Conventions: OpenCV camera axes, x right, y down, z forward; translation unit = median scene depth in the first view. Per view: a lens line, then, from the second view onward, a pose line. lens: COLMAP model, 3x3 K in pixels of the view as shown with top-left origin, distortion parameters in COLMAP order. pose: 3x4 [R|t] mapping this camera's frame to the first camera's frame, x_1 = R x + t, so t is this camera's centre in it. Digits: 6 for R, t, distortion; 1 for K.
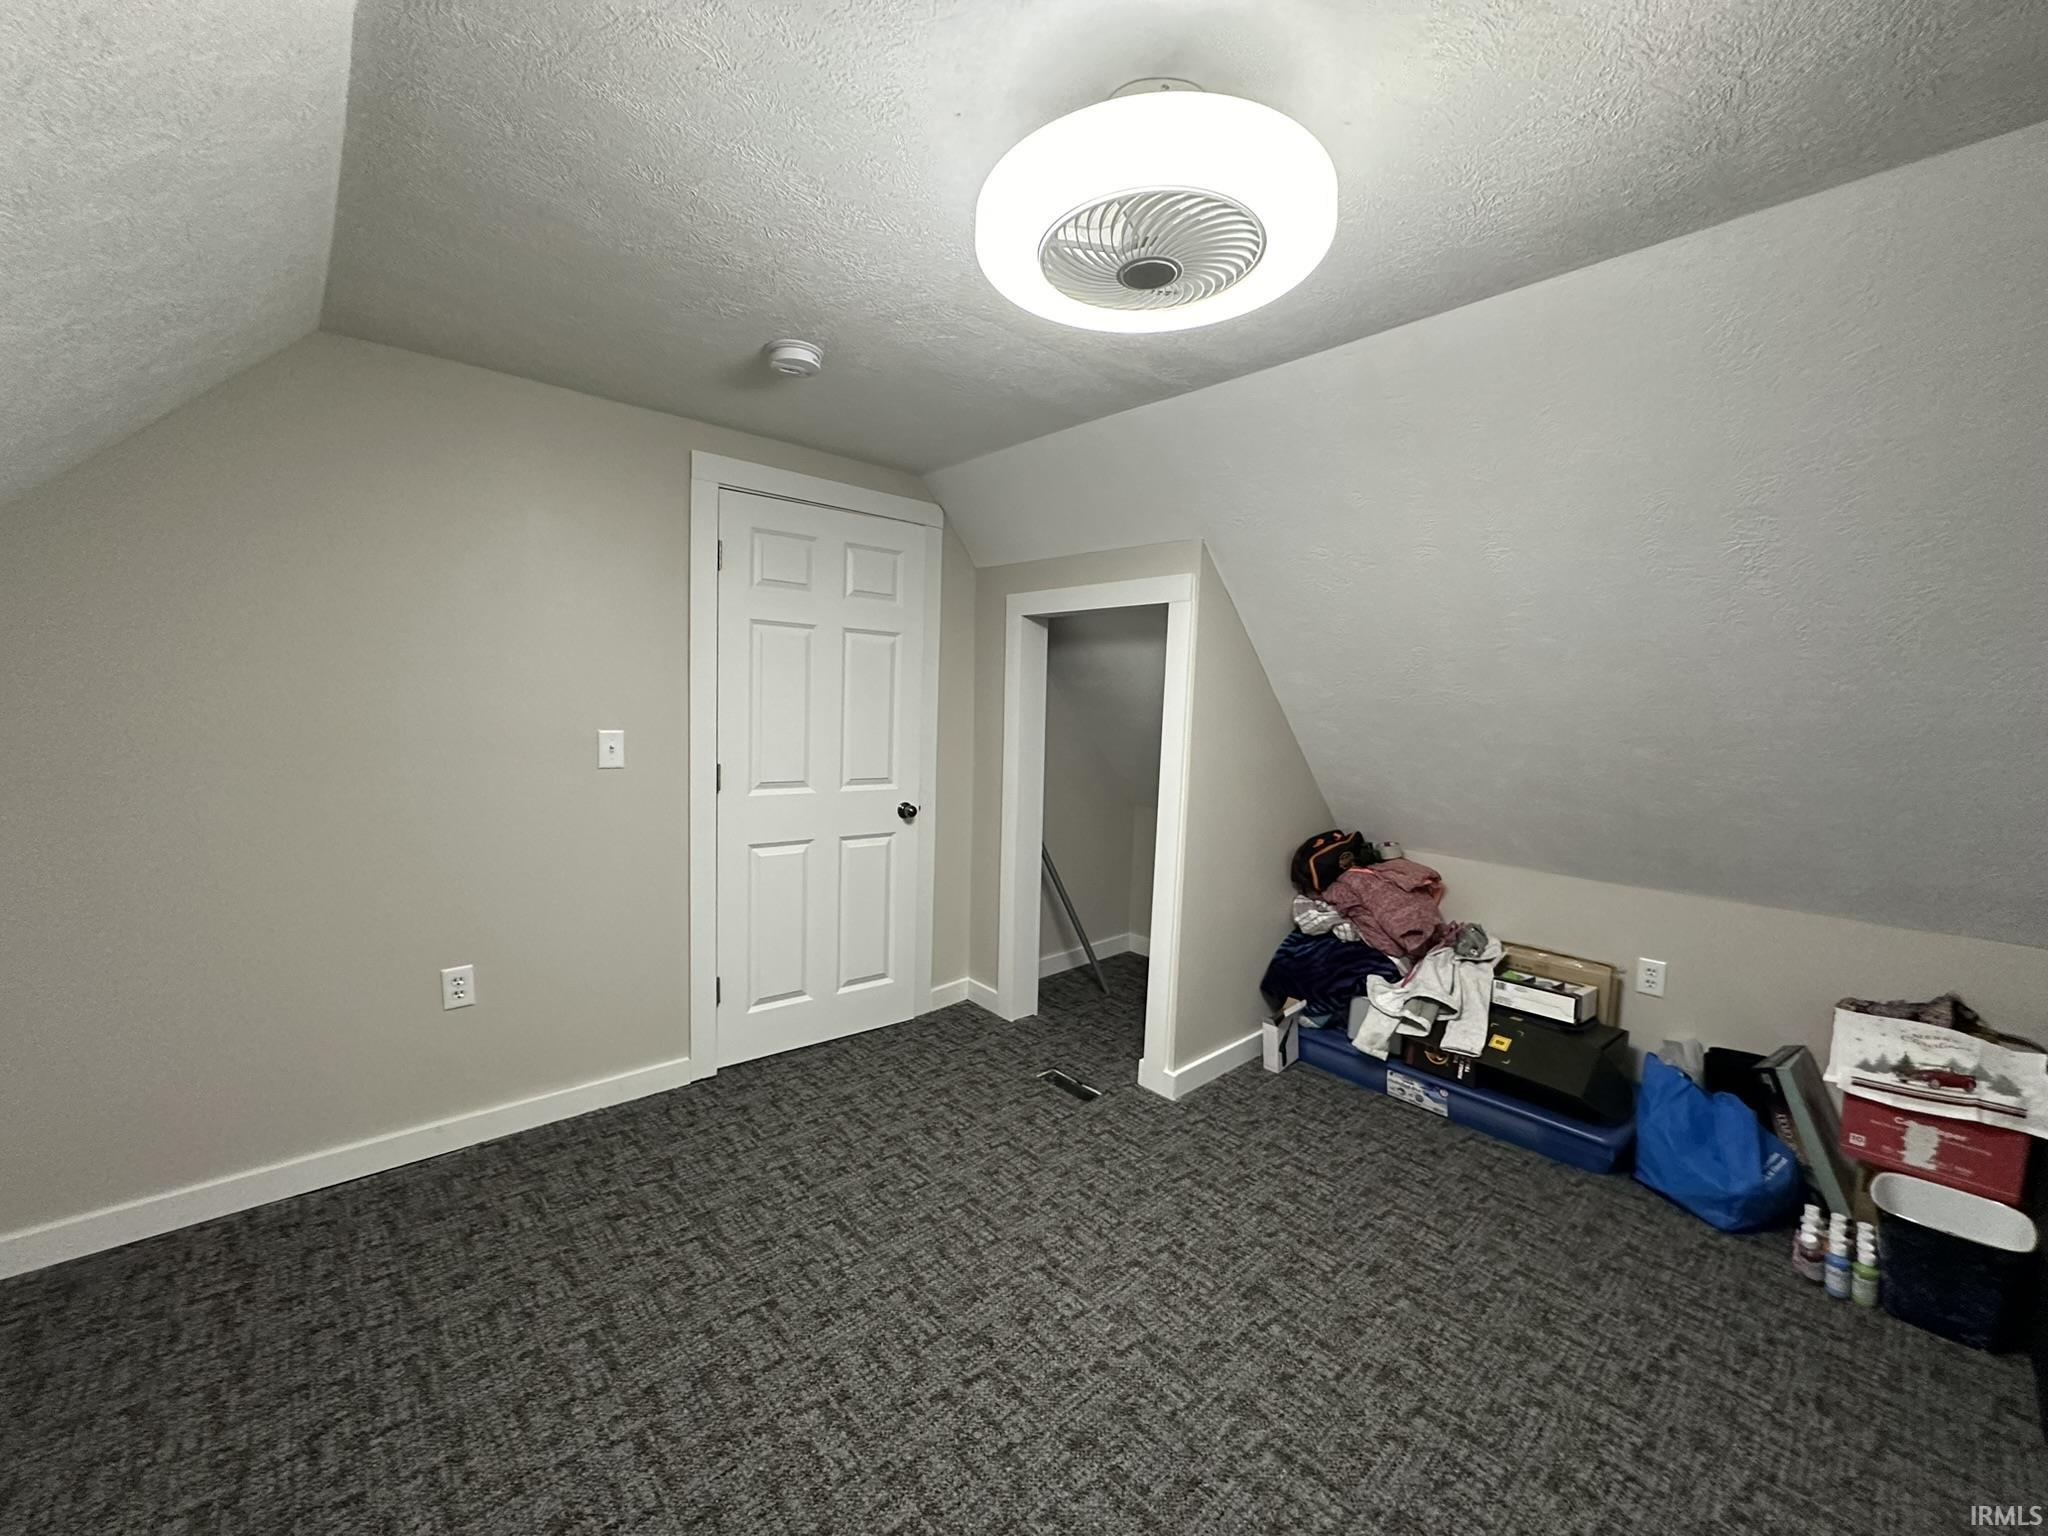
lens RADIAL K [[811.8, 0, 1024.0], [0, 811.8, 768.0], [0, 0, 1]] dist [-0.003641, 0.000019]
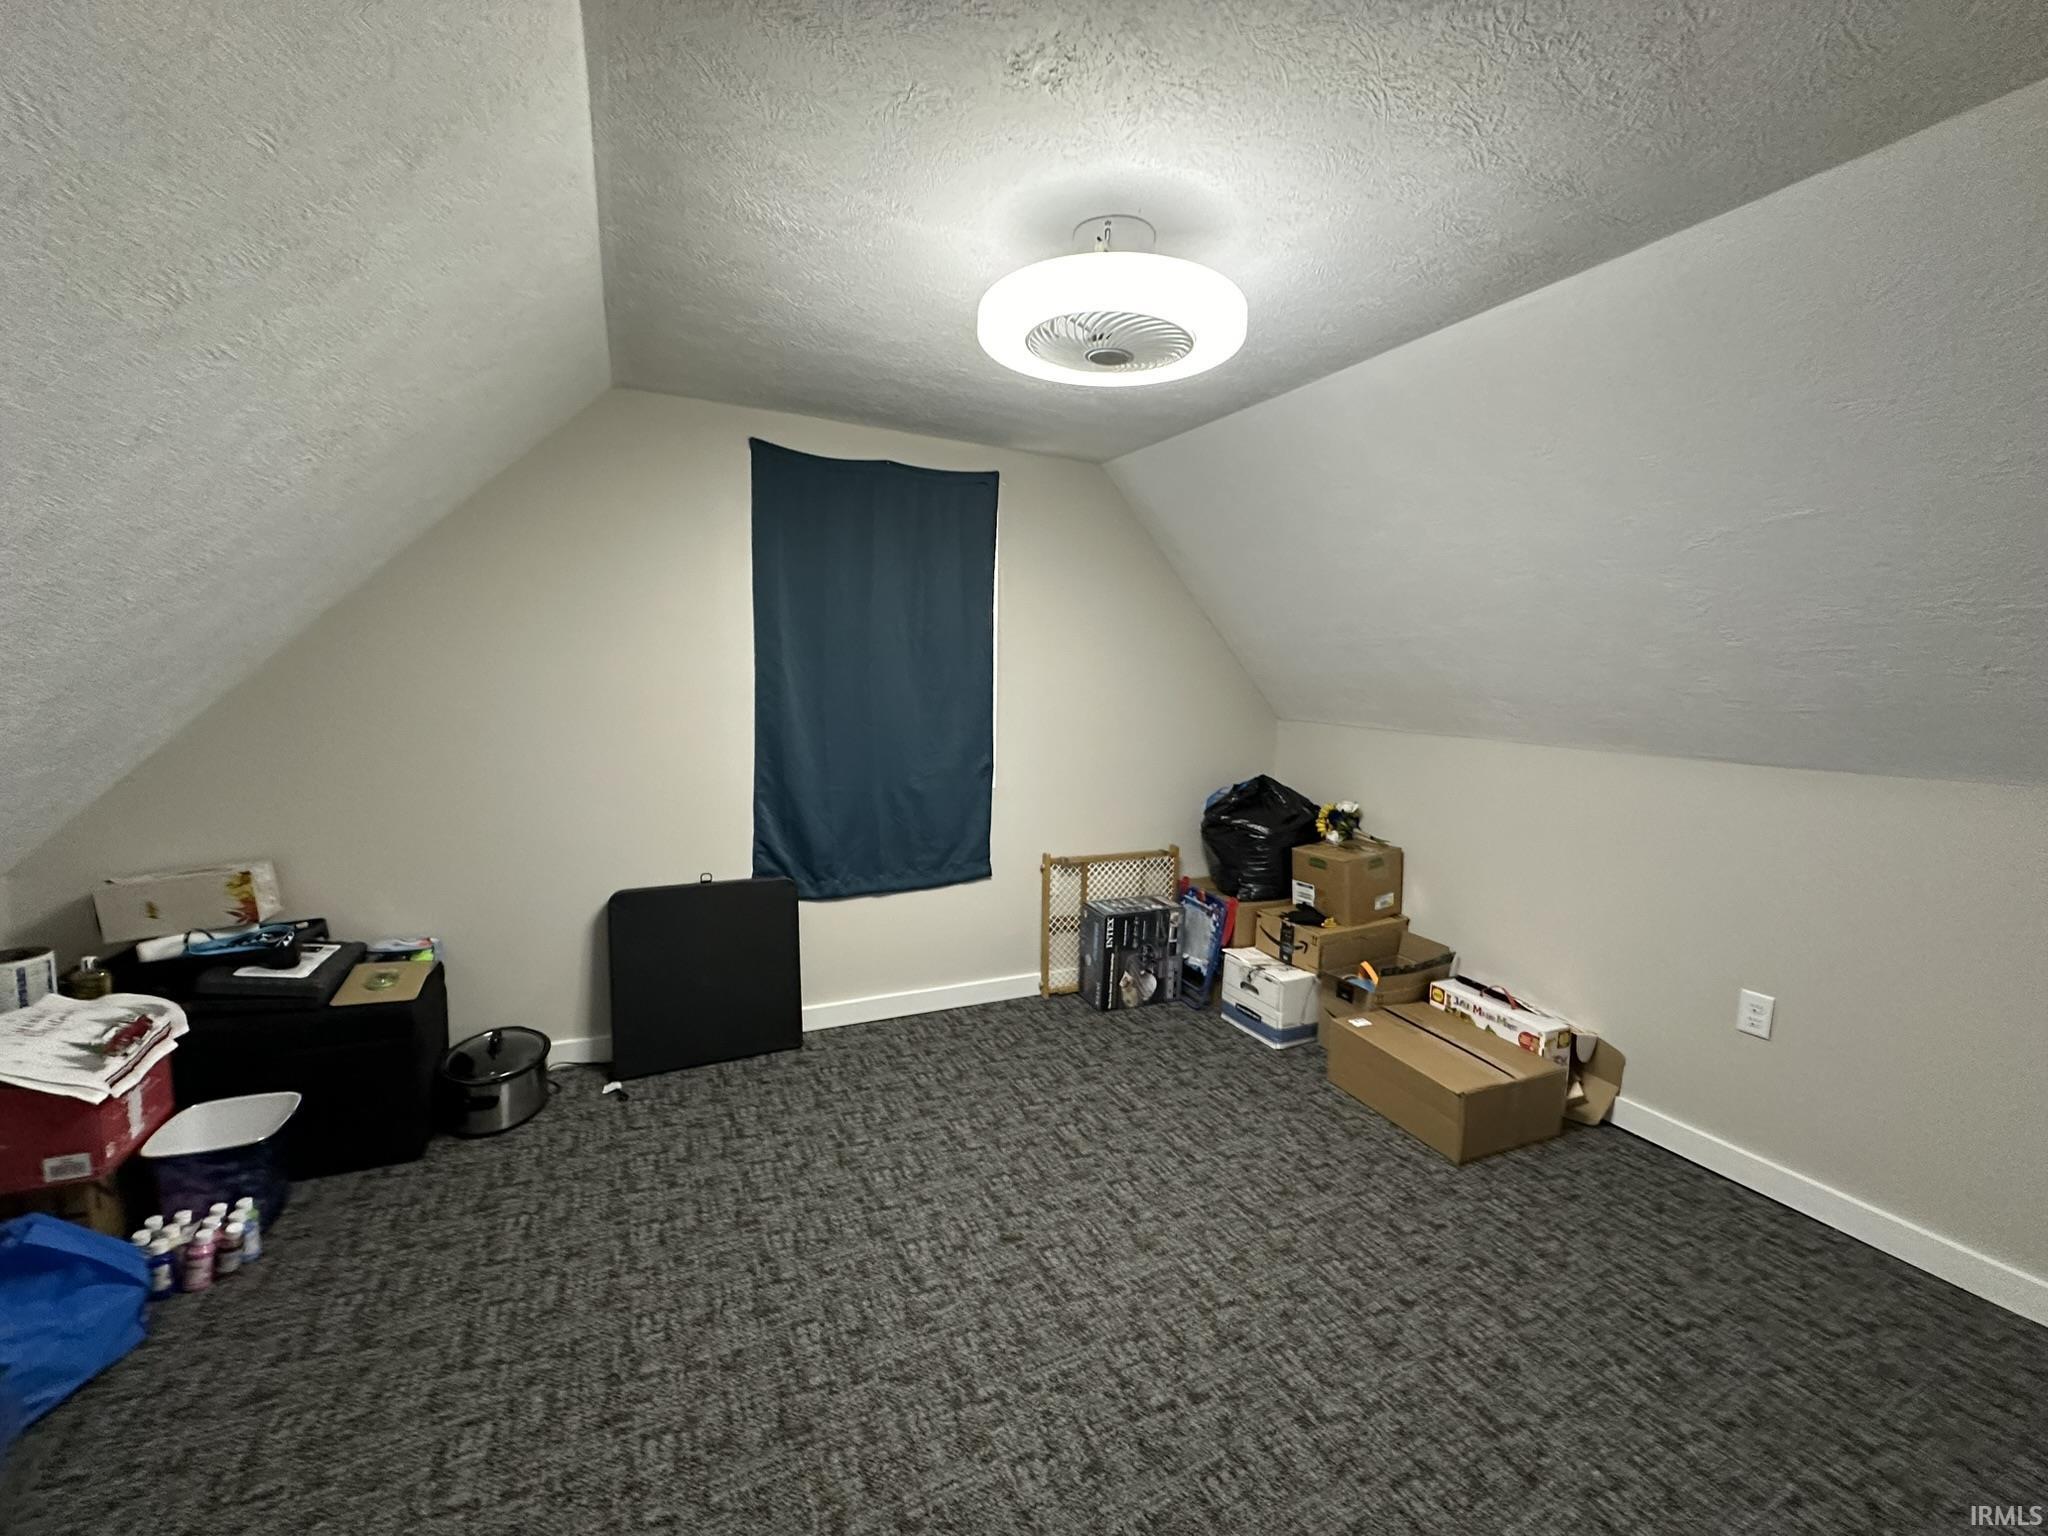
lens RADIAL K [[811.8, 0, 1024.0], [0, 811.8, 768.0], [0, 0, 1]] dist [-0.003641, 0.000019]
pose [[-0.956803, -0.086189, 0.277669, -0.102716], [-0.028305, 0.978126, 0.206077, -0.163304], [-0.289357, 0.189316, -0.938313, 1.785762]]
